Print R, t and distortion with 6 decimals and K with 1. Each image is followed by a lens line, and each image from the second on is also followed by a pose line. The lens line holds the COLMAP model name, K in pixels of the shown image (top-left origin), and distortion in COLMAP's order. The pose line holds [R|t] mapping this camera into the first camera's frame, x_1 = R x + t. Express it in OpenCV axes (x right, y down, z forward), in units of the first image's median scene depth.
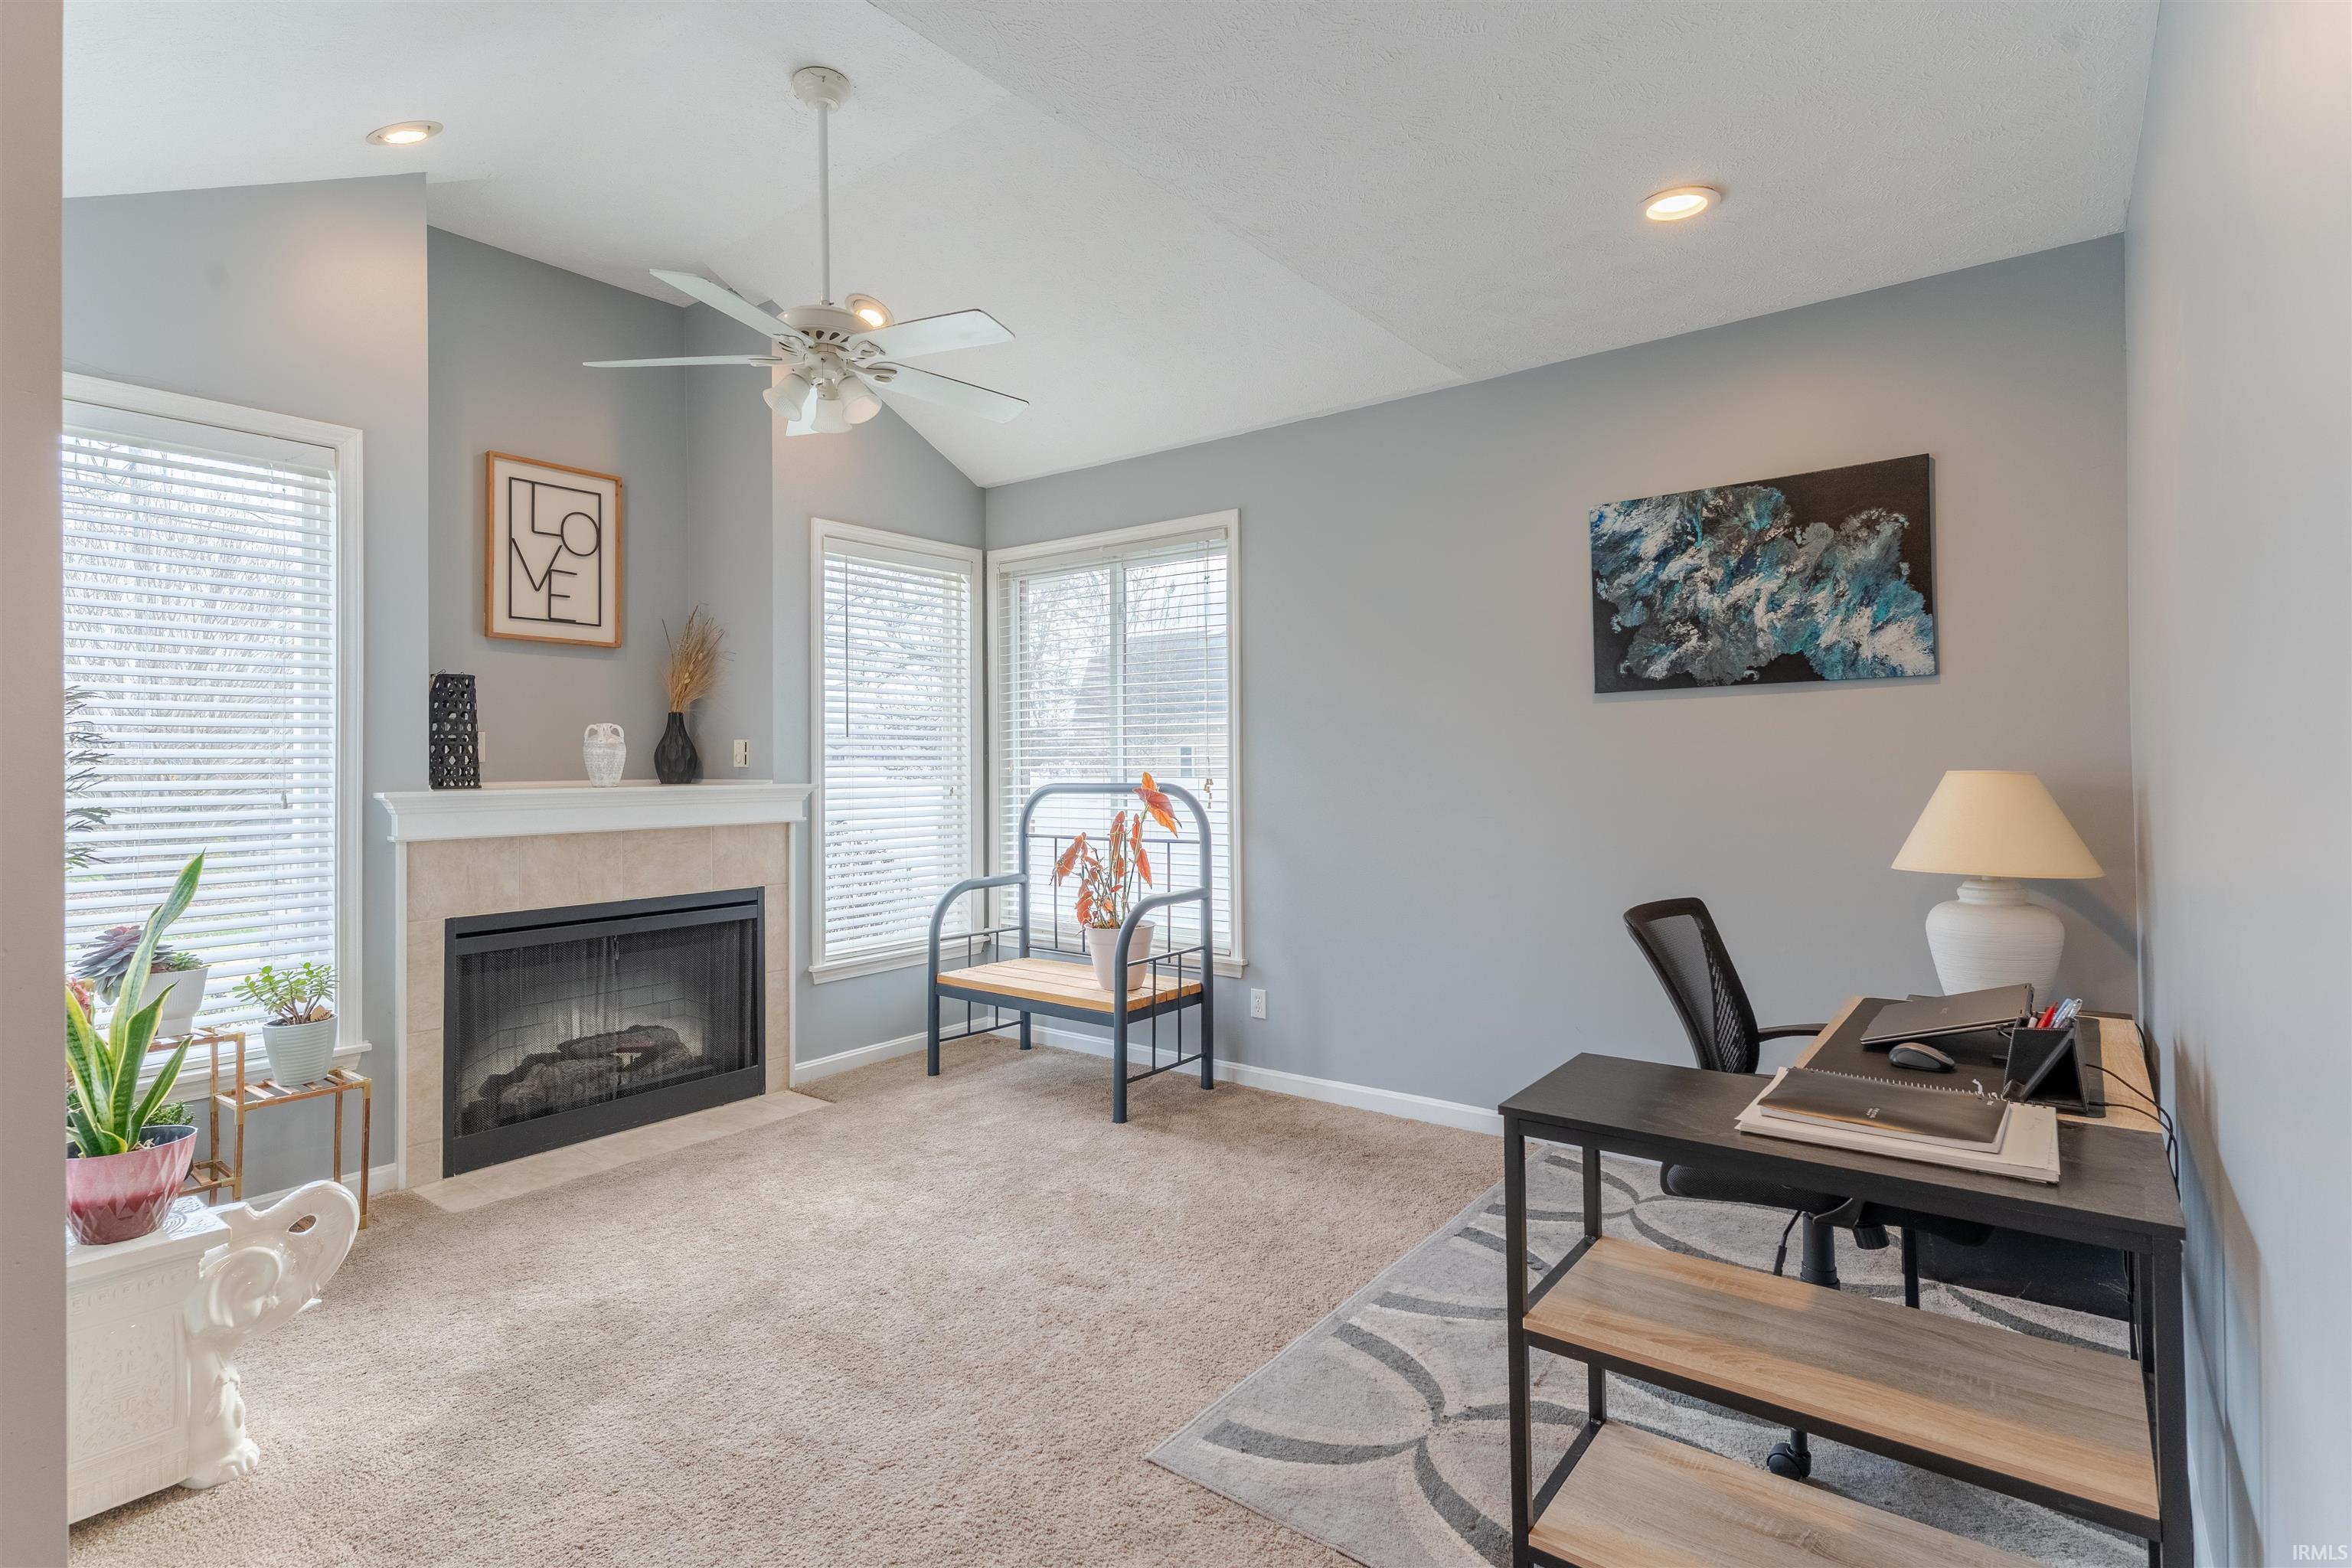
lens RADIAL K [[1125.6, 0, 1161.7], [0, 1125.6, 747.7], [0, 0, 1]] dist [0.000129, 0.000006]
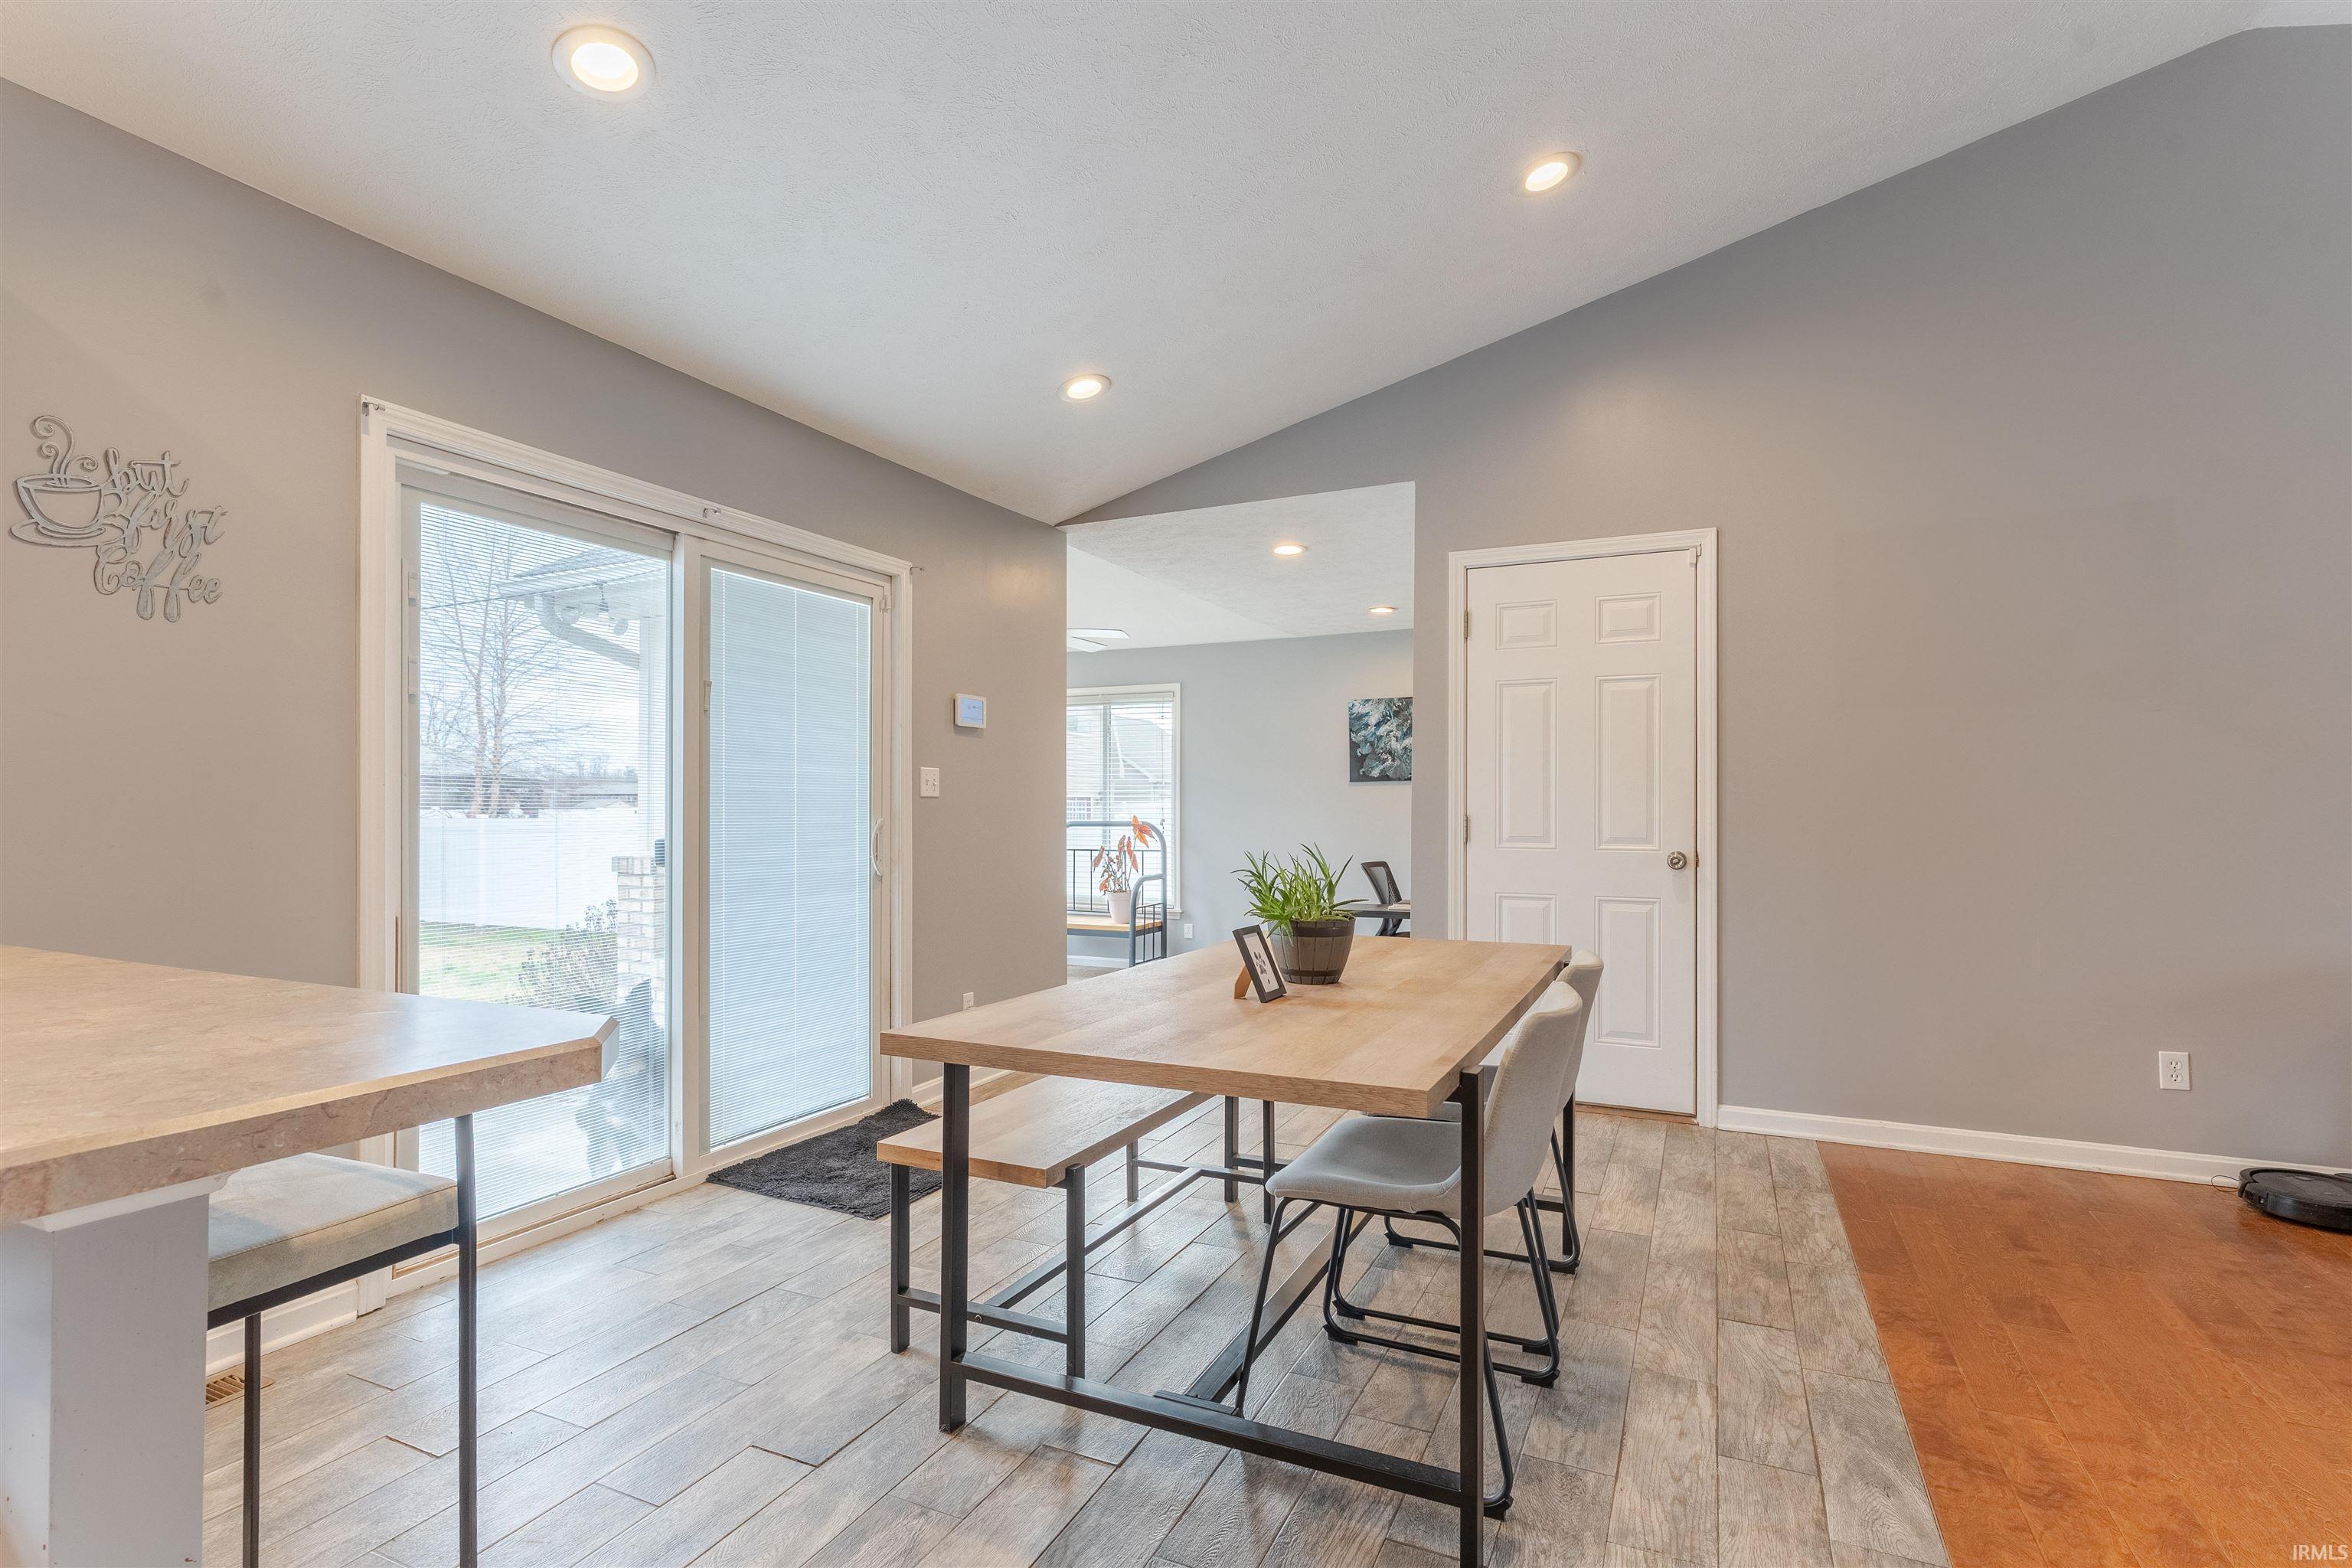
lens RADIAL K [[1118.5, 0, 1187.1], [0, 1118.5, 800.2], [0, 0, 1]] dist [-0.000379, 0.000017]
pose [[0.971833, 0.008604, 0.235514, -0.473983], [-0.010842, 0.999908, 0.008209, -0.027079], [-0.235422, -0.010532, 0.971836, -1.138051]]
